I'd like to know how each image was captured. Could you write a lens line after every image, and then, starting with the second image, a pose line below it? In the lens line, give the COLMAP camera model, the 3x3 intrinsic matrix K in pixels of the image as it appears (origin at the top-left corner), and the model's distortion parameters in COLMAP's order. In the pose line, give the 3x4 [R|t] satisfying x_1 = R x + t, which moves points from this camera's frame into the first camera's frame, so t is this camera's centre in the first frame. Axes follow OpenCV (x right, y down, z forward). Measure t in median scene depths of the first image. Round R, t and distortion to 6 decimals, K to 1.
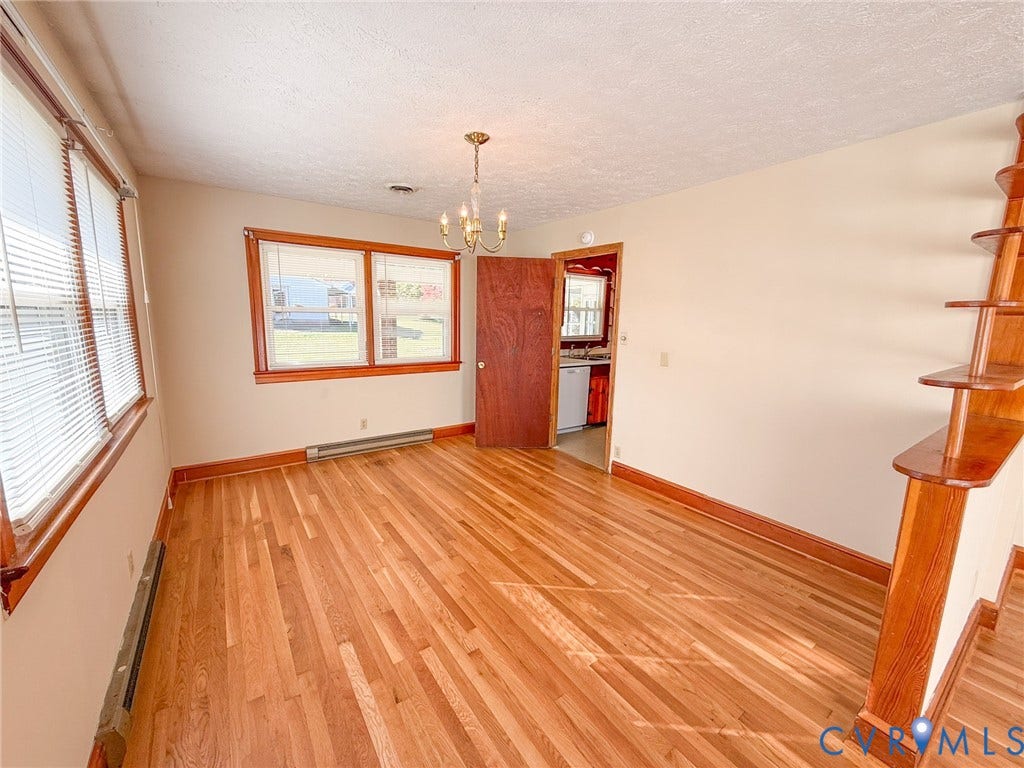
lens RADIAL K [[409.1, 0, 510.5], [0, 409.1, 382.7], [0, 0, 1]] dist [0.001445, 0.000083]
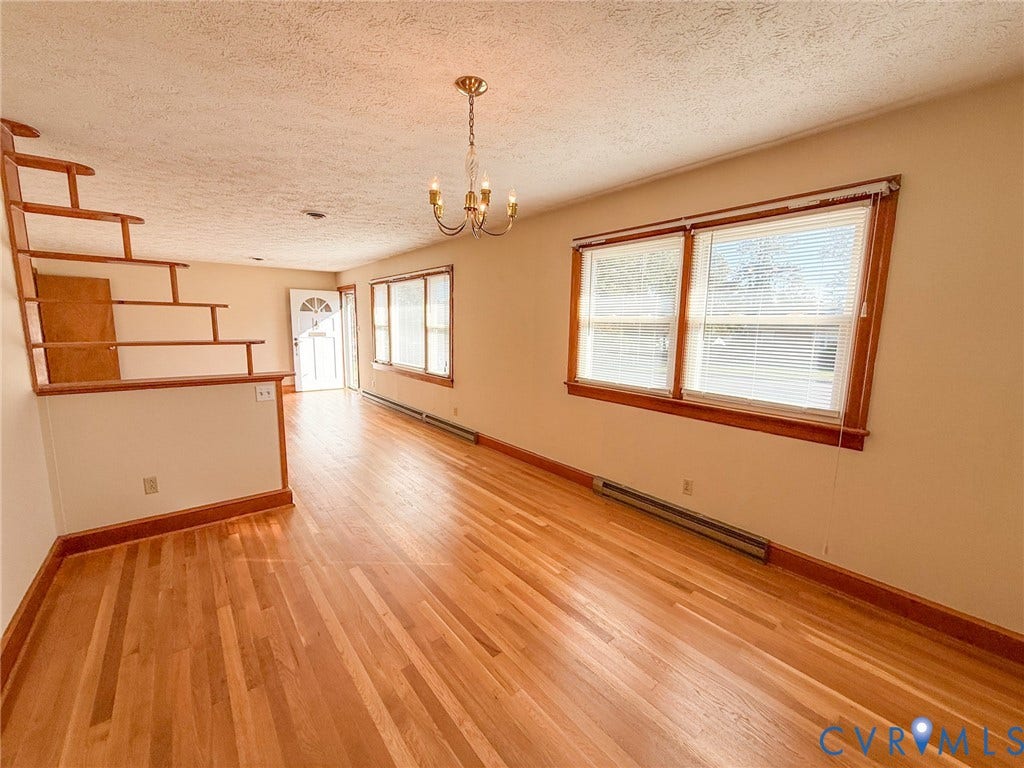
lens RADIAL K [[409.1, 0, 510.5], [0, 409.1, 382.7], [0, 0, 1]] dist [0.001445, 0.000083]
pose [[-0.997334, -0.025412, -0.068410, -0.105873], [-0.044458, 0.954953, 0.293409, -0.267556], [0.057873, 0.295668, -0.953536, 1.721703]]
